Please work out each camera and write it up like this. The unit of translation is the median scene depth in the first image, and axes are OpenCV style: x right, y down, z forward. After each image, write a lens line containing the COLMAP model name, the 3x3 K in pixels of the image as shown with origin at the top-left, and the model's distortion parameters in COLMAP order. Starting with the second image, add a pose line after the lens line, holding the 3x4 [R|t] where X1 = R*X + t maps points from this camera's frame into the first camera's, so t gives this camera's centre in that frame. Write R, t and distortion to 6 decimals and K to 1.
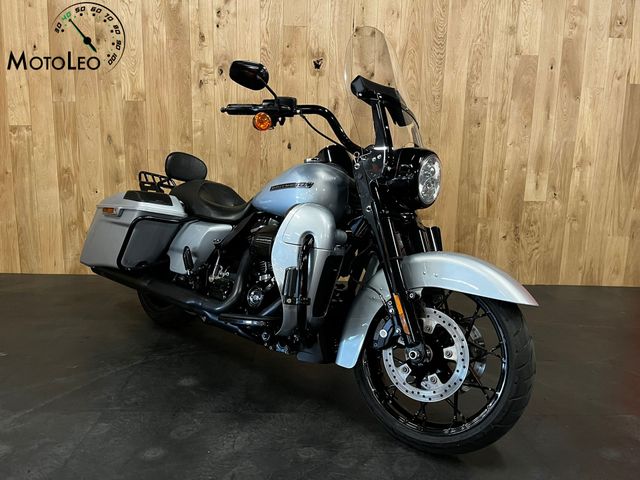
lens RADIAL K [[486.6, 0, 319.1], [0, 486.6, 242.1], [0, 0, 1]] dist [0.056559, -0.082809]
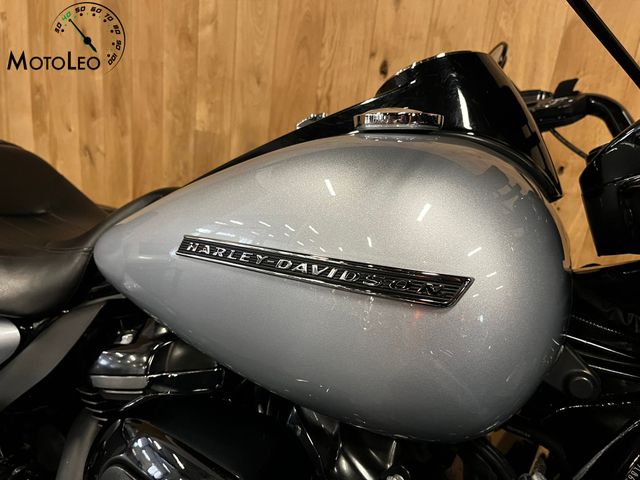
lens RADIAL K [[486.6, 0, 314.7], [0, 486.6, 236.9], [0, 0, 1]] dist [0.056559, -0.082809]
pose [[0.861733, 0.216209, -0.458988, 0.103029], [-0.171072, 0.975499, 0.138332, -0.112327], [0.477651, -0.040685, 0.877607, 0.638606]]
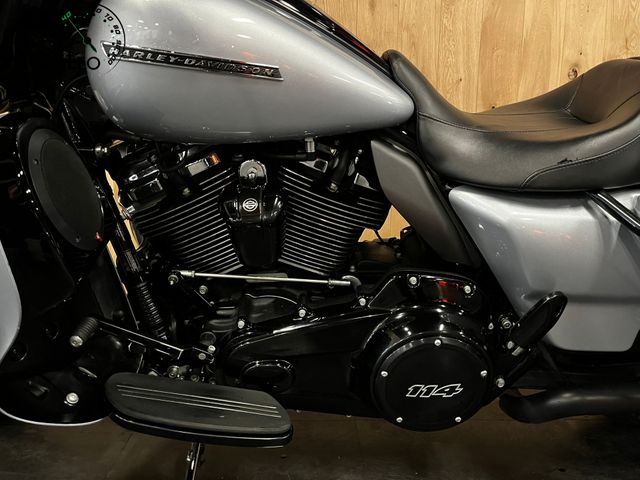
lens RADIAL K [[486.6, 0, 320.3], [0, 486.6, 230.9], [0, 0, 1]] dist [0.056559, -0.082809]
pose [[0.999940, -0.006181, -0.008994, -0.113505], [0.005992, 0.999764, -0.020892, 0.010187], [0.009121, 0.020836, 0.999741, 0.470839]]
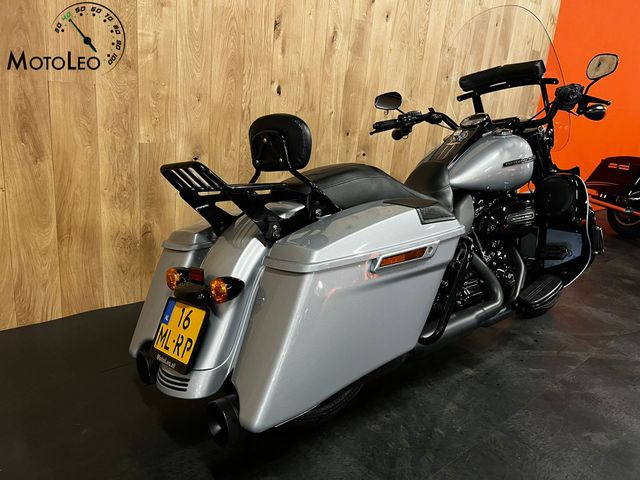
lens RADIAL K [[486.6, 0, 320.4], [0, 486.6, 237.0], [0, 0, 1]] dist [0.056559, -0.082809]
pose [[0.764582, -0.131487, 0.630971, -0.485661], [0.035119, 0.986014, 0.162919, -0.106523], [-0.643569, -0.102406, 0.758507, 0.435347]]
